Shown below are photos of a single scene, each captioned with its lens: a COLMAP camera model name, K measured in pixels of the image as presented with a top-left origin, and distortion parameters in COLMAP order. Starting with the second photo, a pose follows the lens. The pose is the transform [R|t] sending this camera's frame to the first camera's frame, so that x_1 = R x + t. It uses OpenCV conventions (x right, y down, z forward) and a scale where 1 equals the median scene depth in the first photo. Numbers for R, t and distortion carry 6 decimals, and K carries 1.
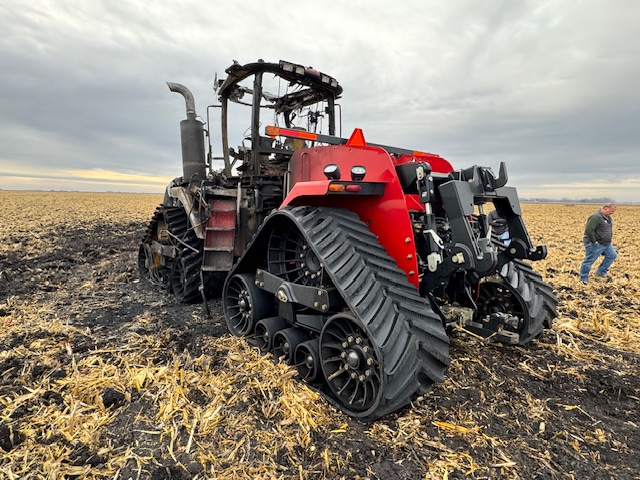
lens RADIAL K [[358.1, 0, 319.3], [0, 358.1, 239.6], [0, 0, 1]] dist [-0.002952, -0.000552]
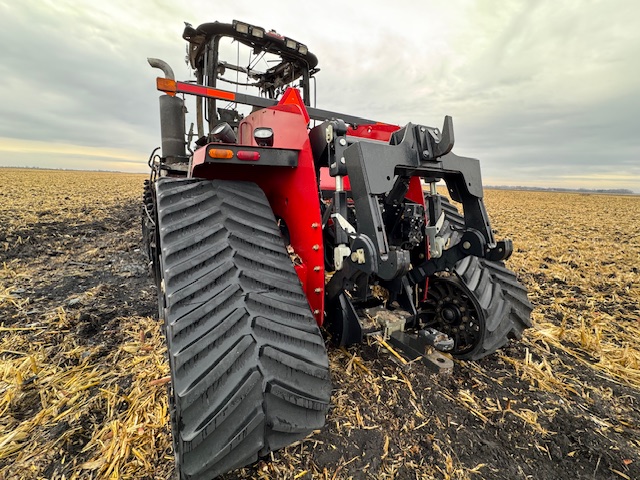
lens RADIAL K [[288.7, 0, 320.3], [0, 288.7, 240.6], [0, 0, 1]] dist [-0.001633, -0.000208]
pose [[0.991235, 0.046235, -0.123758, 0.219473], [-0.036054, 0.995874, 0.083280, -0.012137], [0.127097, -0.078088, 0.988812, 0.254680]]
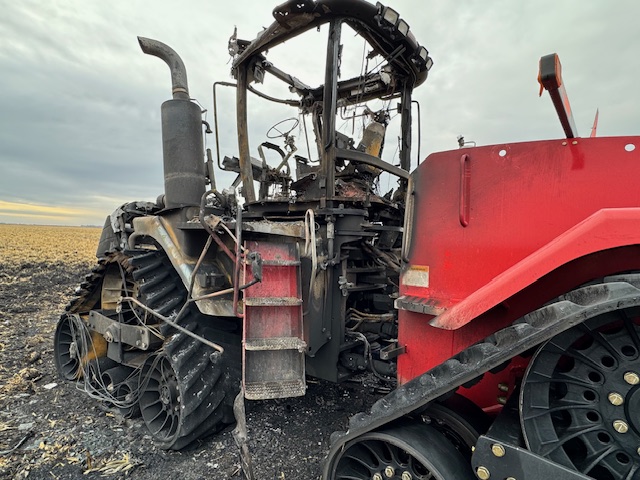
lens RADIAL K [[356.8, 0, 320.4], [0, 356.8, 241.4], [0, 0, 1]] dist [0.001578, 0.000403]
pose [[0.975609, 0.011753, 0.219203, -0.313102], [0.009227, 0.995487, -0.094445, -0.063439], [-0.219323, 0.094164, 0.971098, 0.486653]]
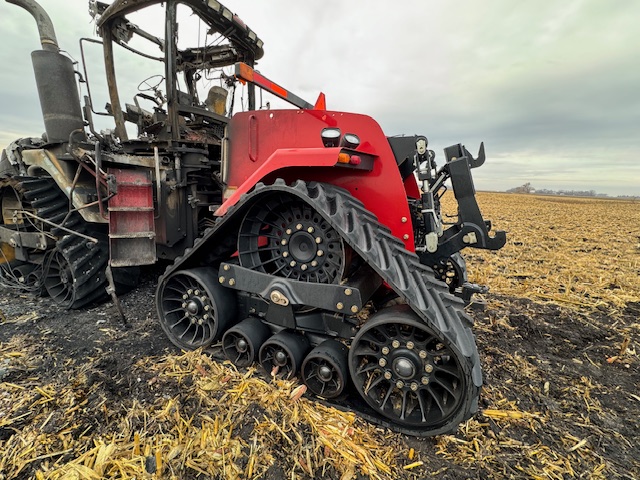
lens RADIAL K [[288.7, 0, 320.3], [0, 288.7, 240.6], [0, 0, 1]] dist [-0.001633, -0.000208]
pose [[0.894752, -0.061958, 0.442244, -0.188364], [0.018880, 0.994691, 0.101157, -0.016775], [-0.446164, -0.082161, 0.891172, 0.269903]]
